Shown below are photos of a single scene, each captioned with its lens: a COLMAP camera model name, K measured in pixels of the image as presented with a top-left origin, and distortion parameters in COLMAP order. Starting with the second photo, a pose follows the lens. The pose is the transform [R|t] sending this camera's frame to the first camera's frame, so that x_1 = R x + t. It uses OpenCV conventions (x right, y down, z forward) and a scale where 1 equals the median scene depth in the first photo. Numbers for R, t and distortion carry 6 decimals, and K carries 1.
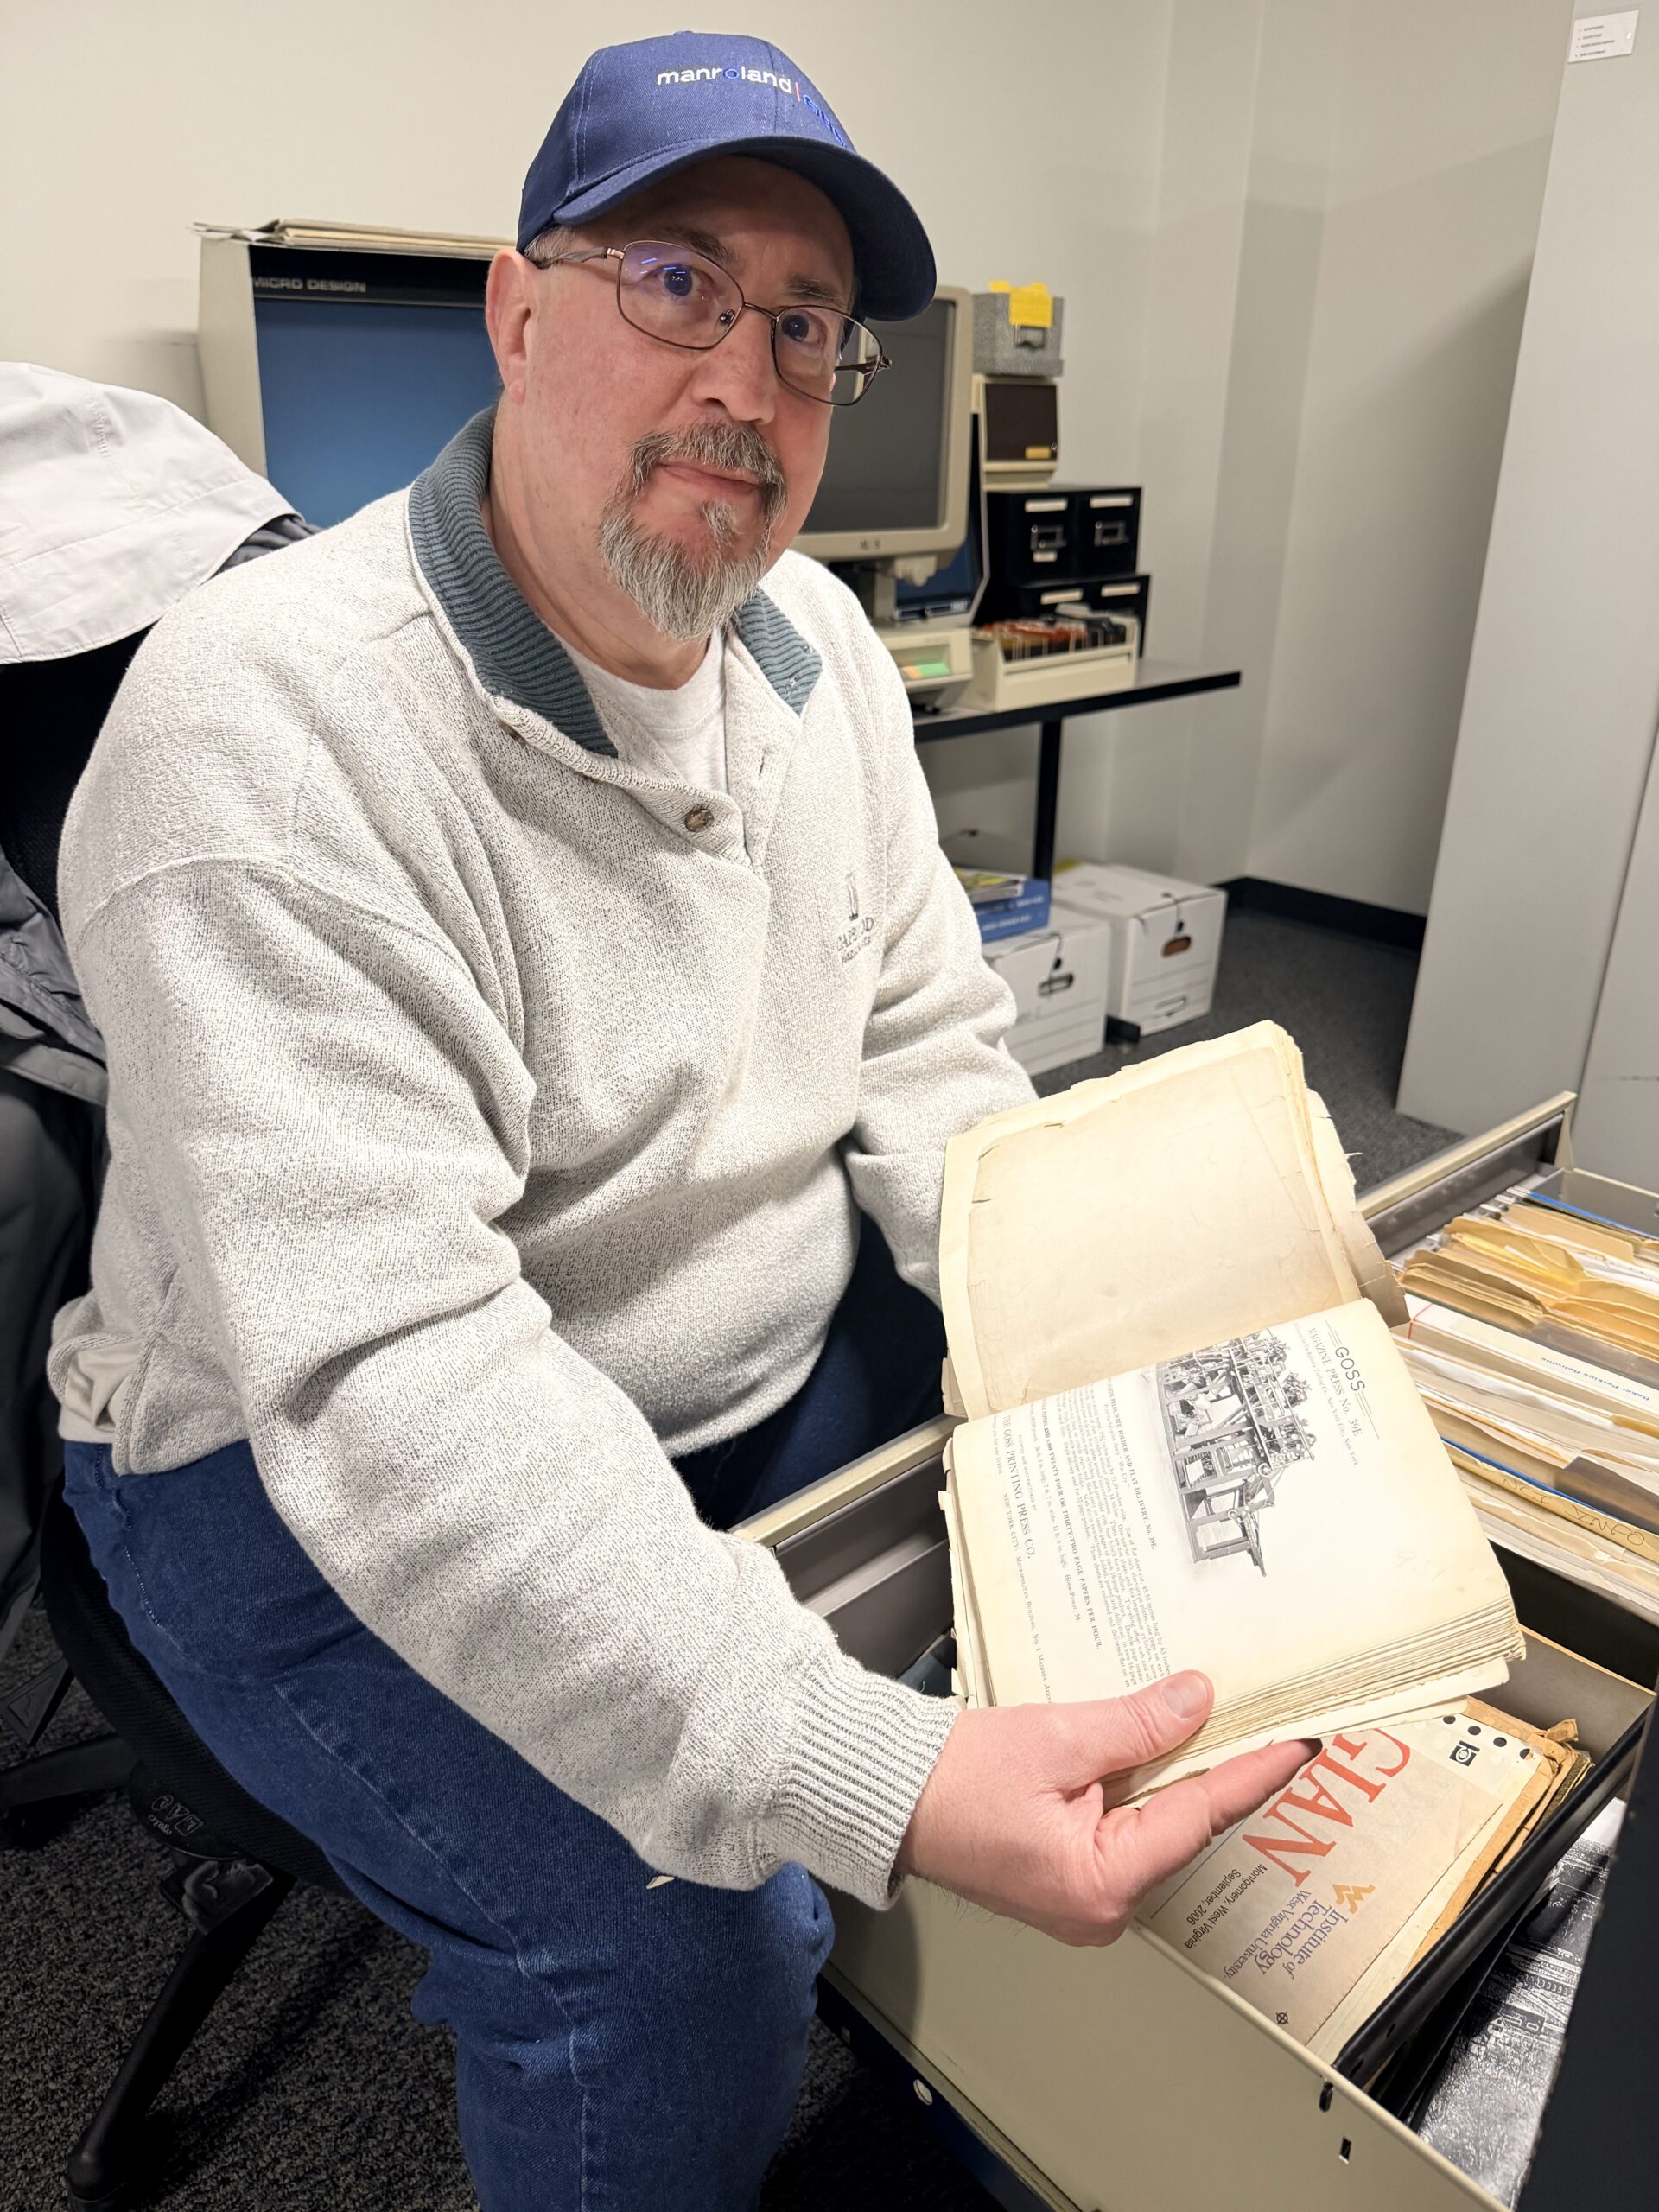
lens RADIAL K [[1555.4, 0, 829.5], [0, 1555.4, 1106.0], [0, 0, 1]] dist [0.105436, -0.077751]
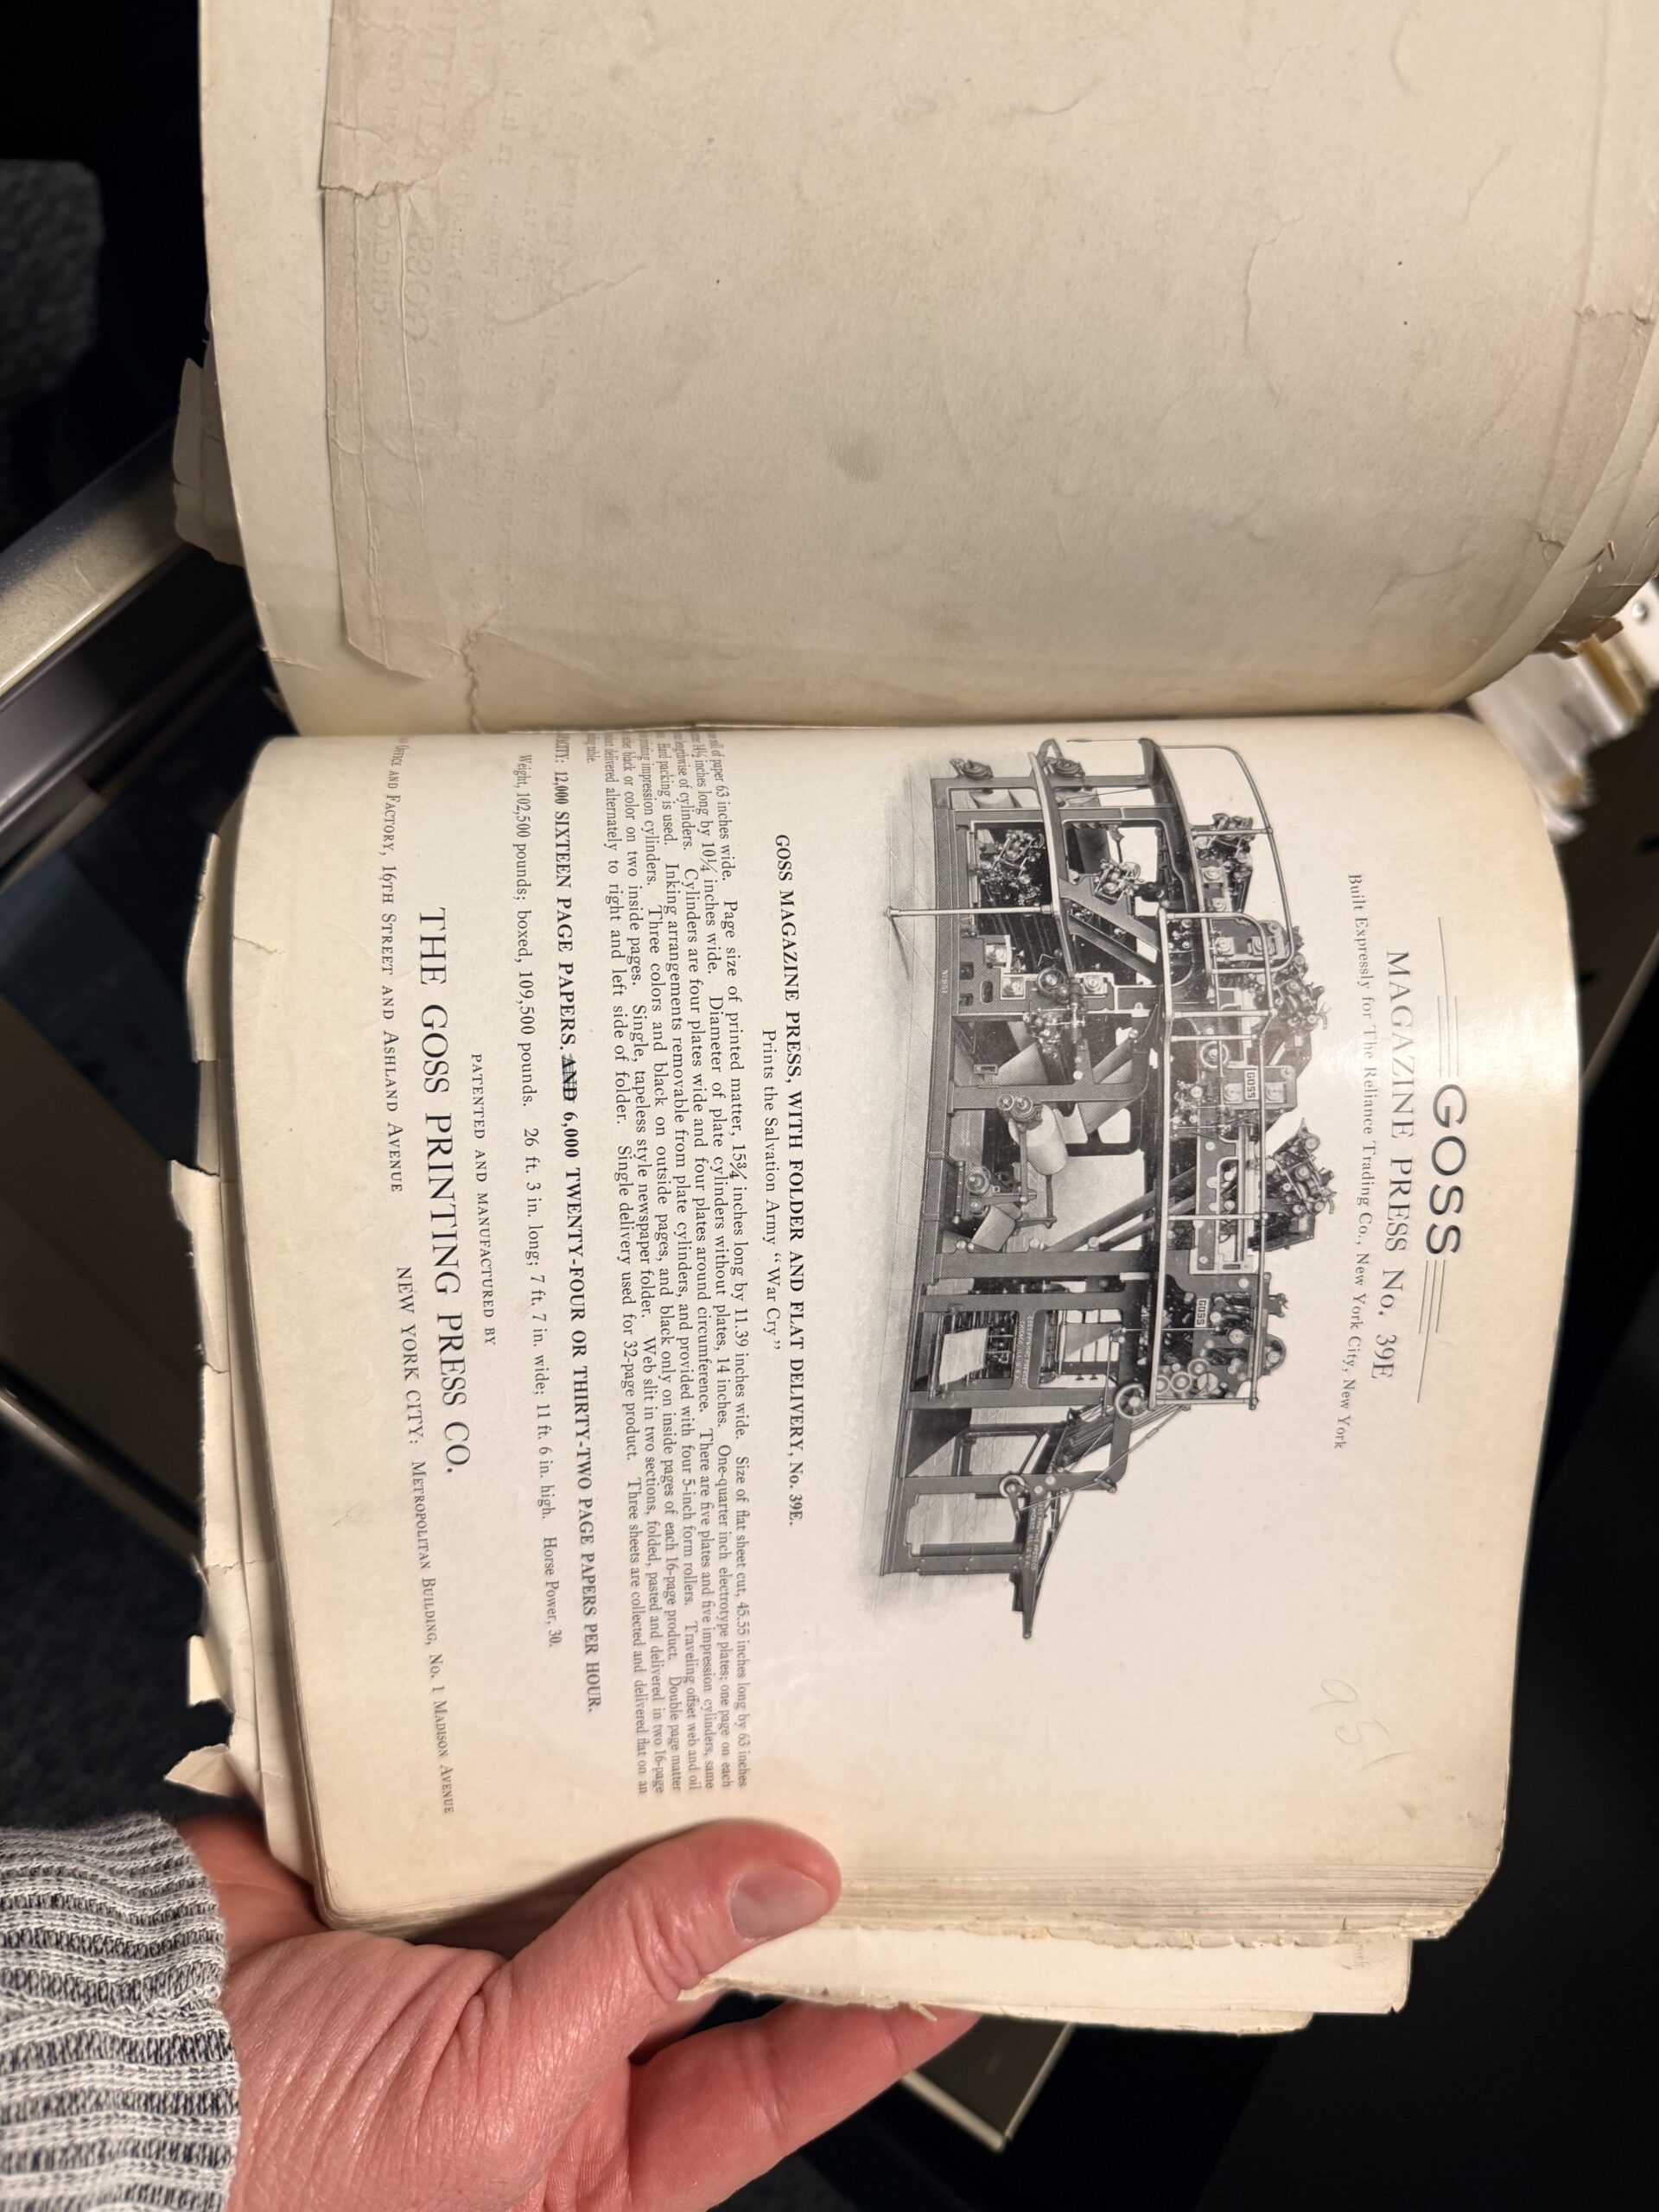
lens RADIAL K [[1555.4, 0, 829.5], [0, 1555.4, 1106.0], [0, 0, 1]] dist [0.105436, -0.077751]
pose [[0.860316, -0.059022, 0.506332, 0.026635], [-0.436124, 0.429025, 0.791033, -0.064325], [-0.263917, -0.901362, 0.343356, 0.933368]]
